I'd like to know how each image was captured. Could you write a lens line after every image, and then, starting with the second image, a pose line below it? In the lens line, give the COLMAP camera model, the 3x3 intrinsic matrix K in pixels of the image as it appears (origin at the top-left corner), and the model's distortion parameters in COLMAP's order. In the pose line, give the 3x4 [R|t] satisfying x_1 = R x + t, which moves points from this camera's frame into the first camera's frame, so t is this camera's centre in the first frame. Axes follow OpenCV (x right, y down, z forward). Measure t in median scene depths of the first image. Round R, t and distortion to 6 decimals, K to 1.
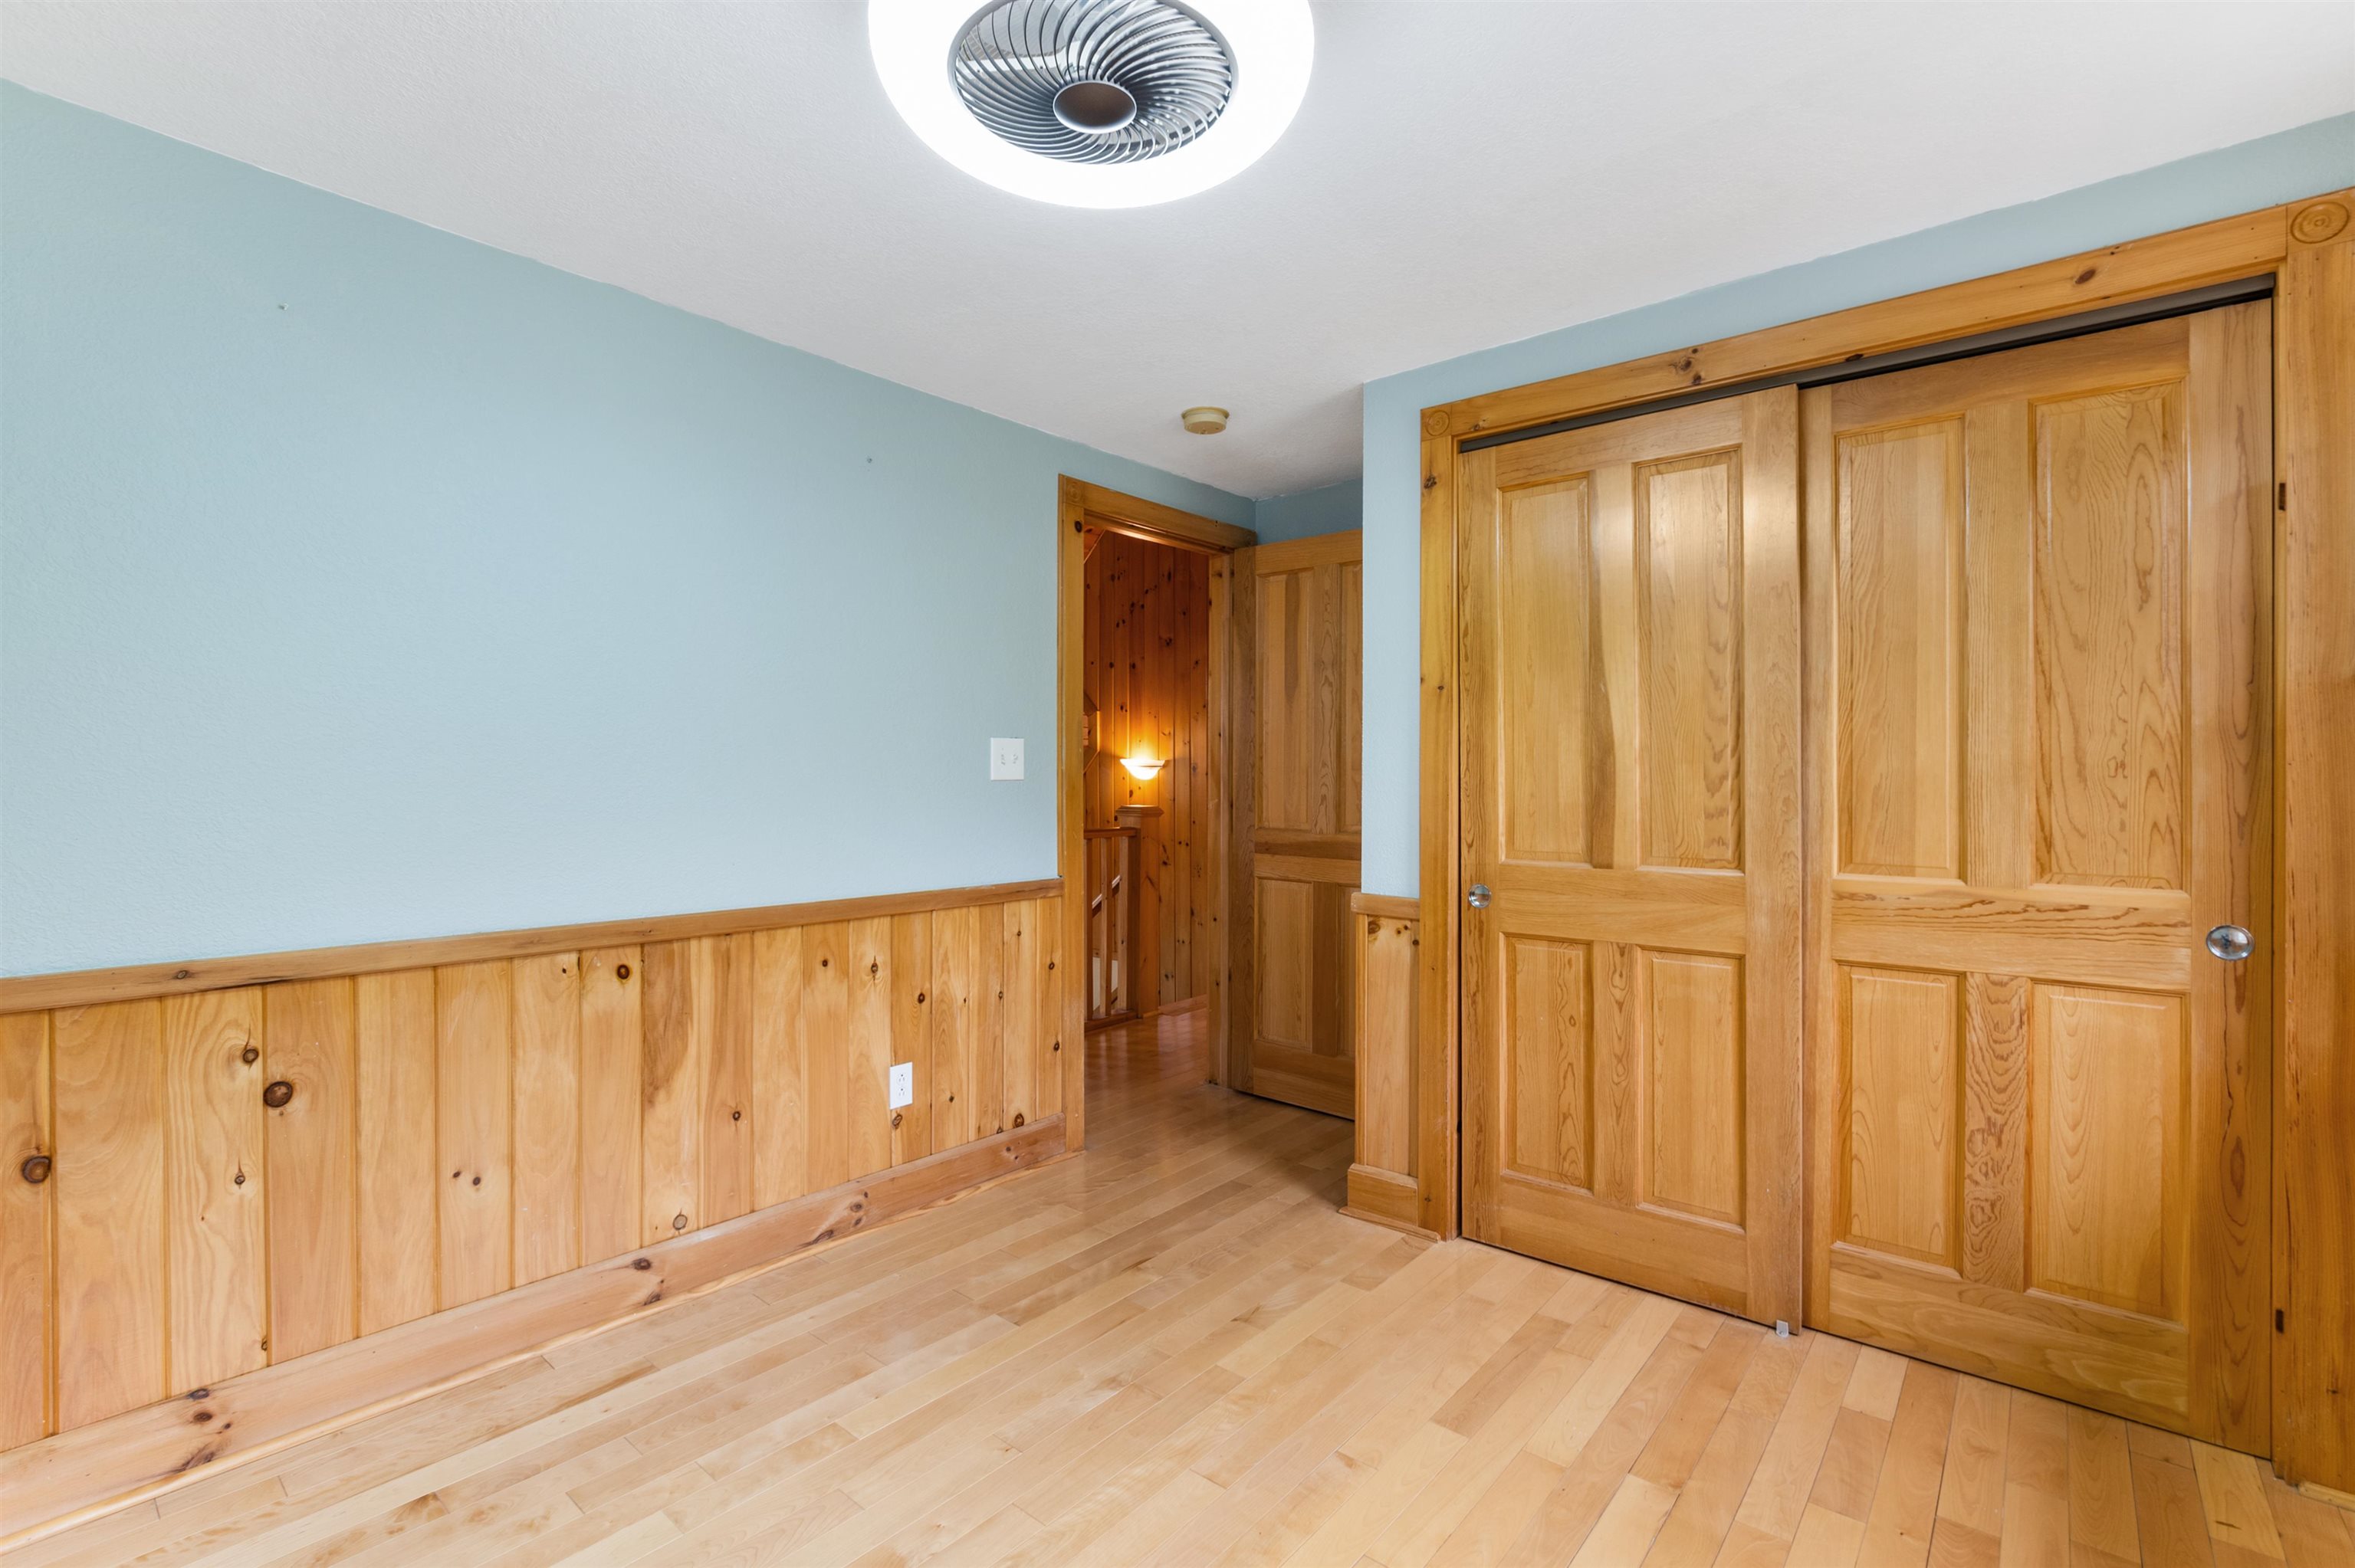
lens RADIAL K [[1044.7, 0, 1179.5], [0, 1044.7, 772.5], [0, 0, 1]] dist [-0.026393, 0.003391]
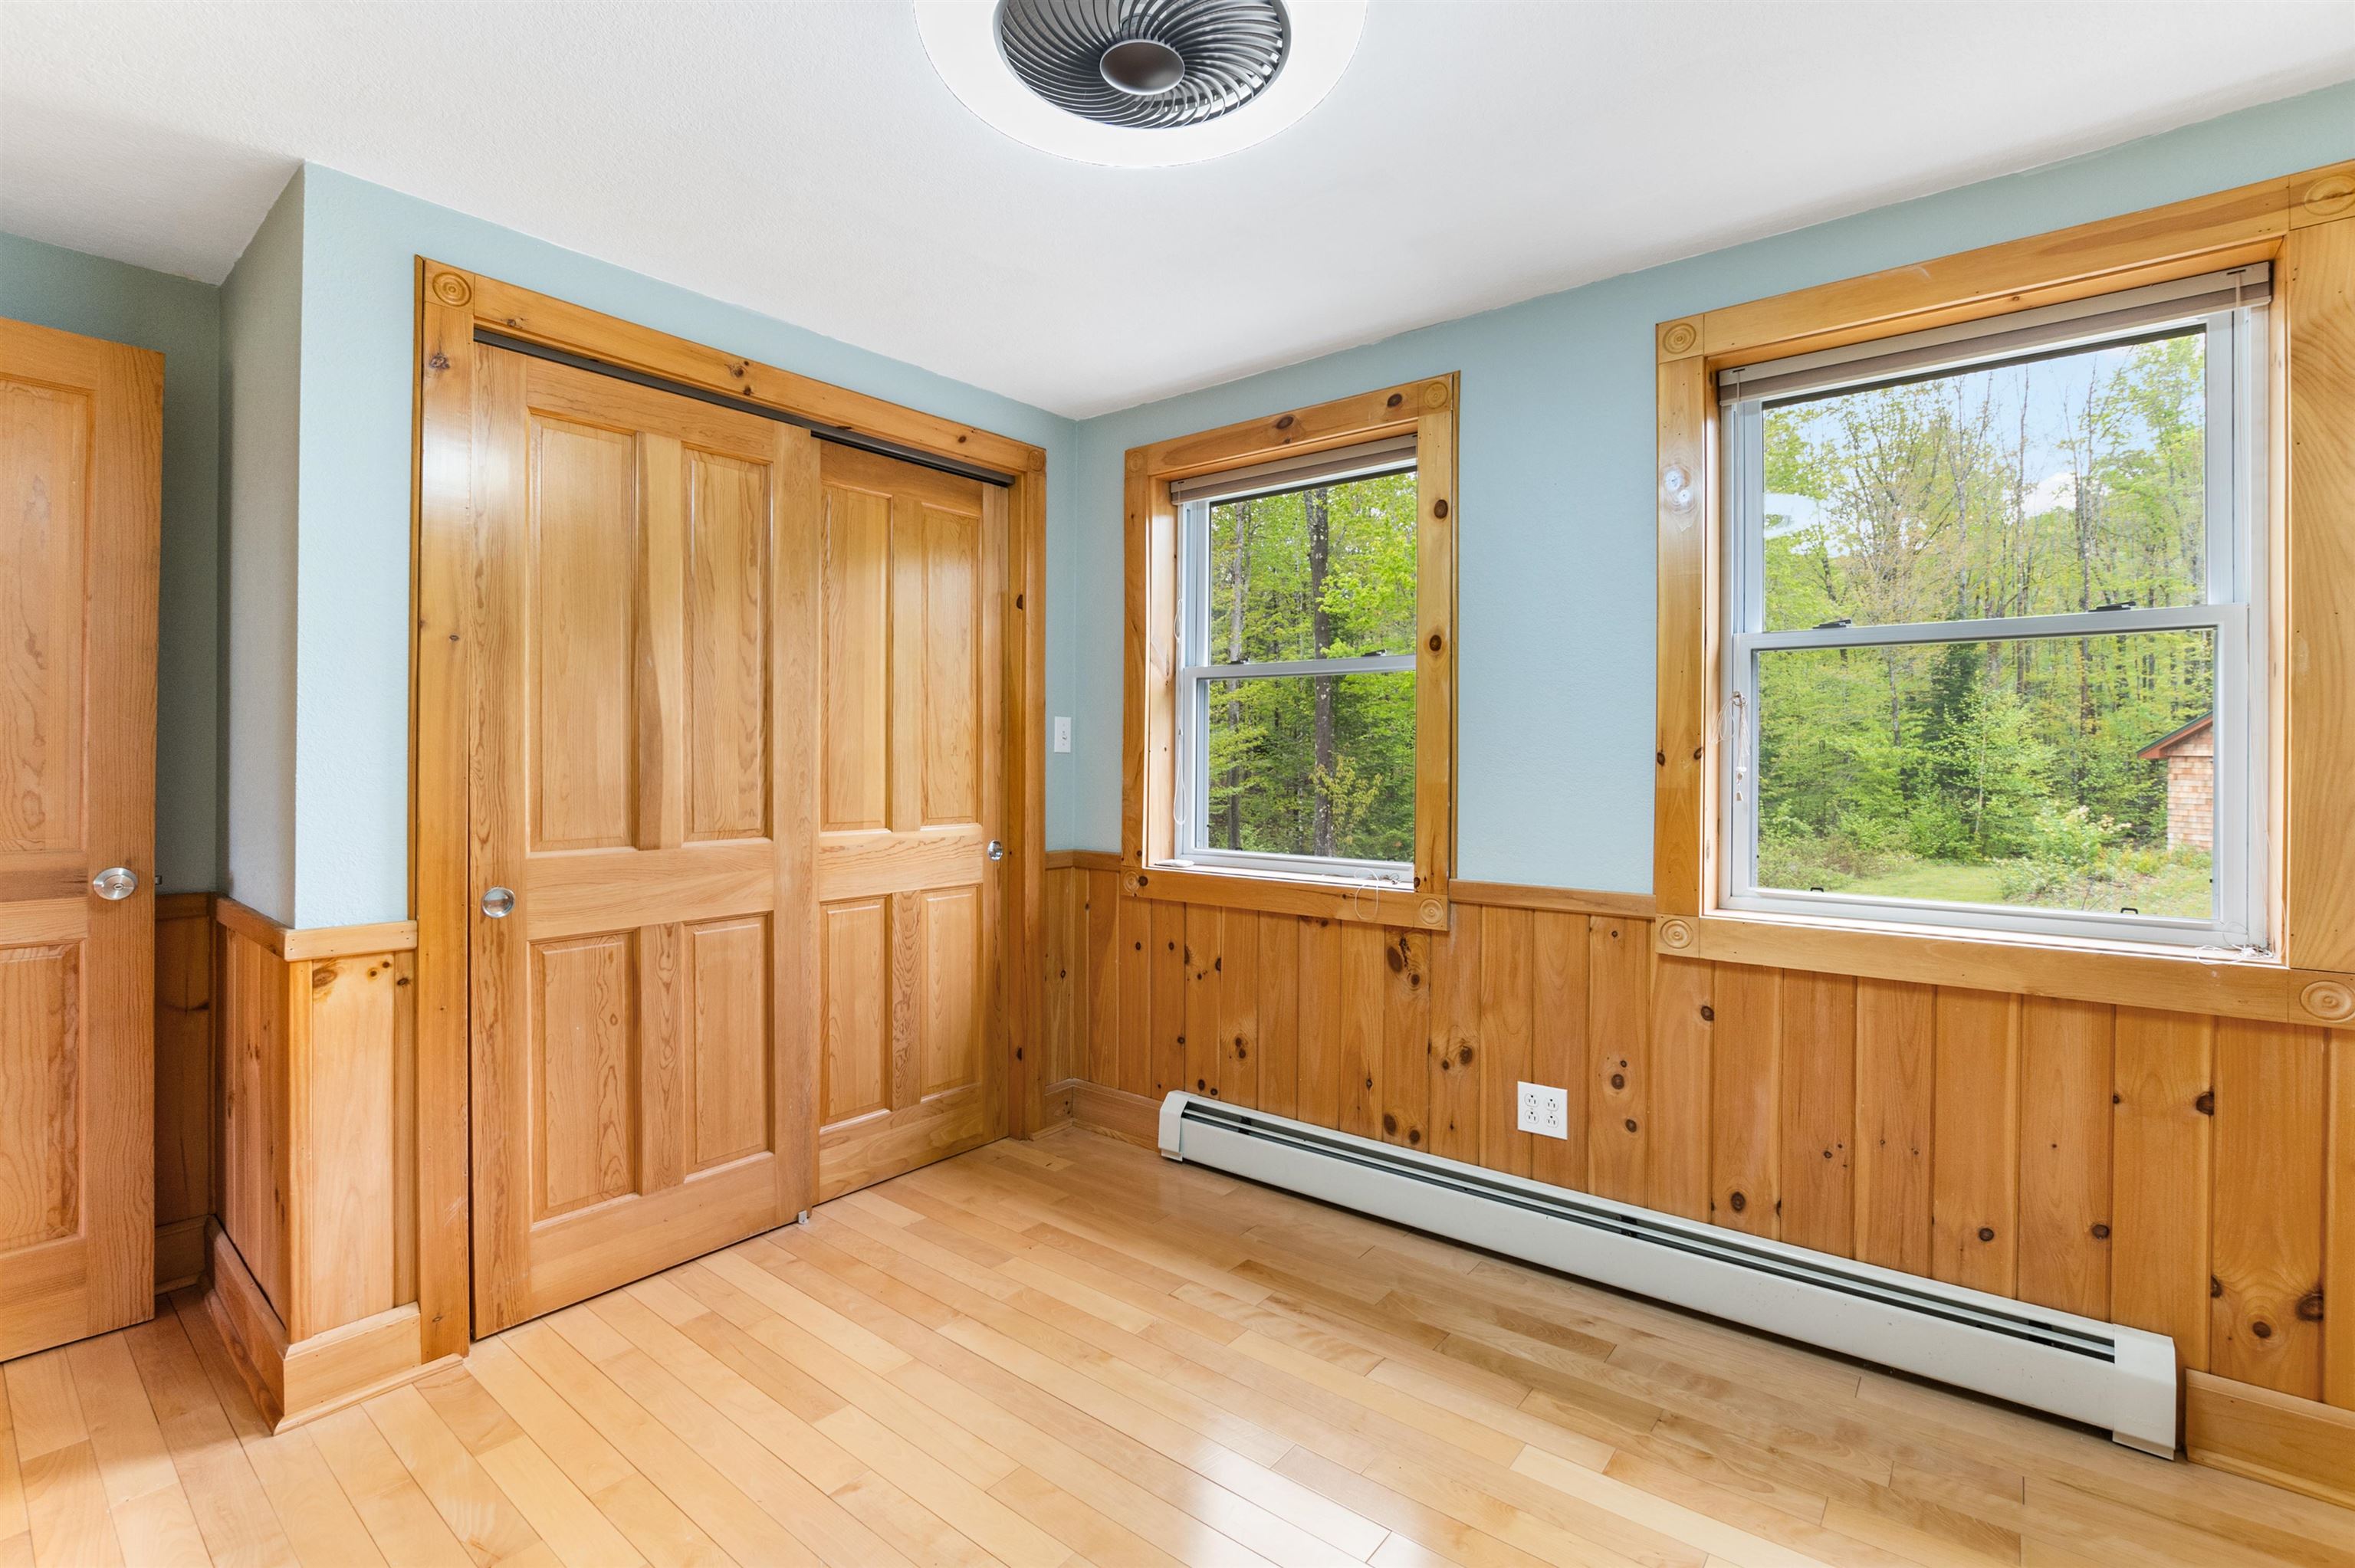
lens RADIAL K [[1044.7, 0, 1177.2], [0, 1044.7, 758.3], [0, 0, 1]] dist [-0.026393, 0.003391]
pose [[-0.015624, 0.001003, 0.999877, -0.590394], [-0.000884, 0.999999, -0.001016, 0.008471], [-0.999878, -0.000900, -0.015623, 0.555127]]
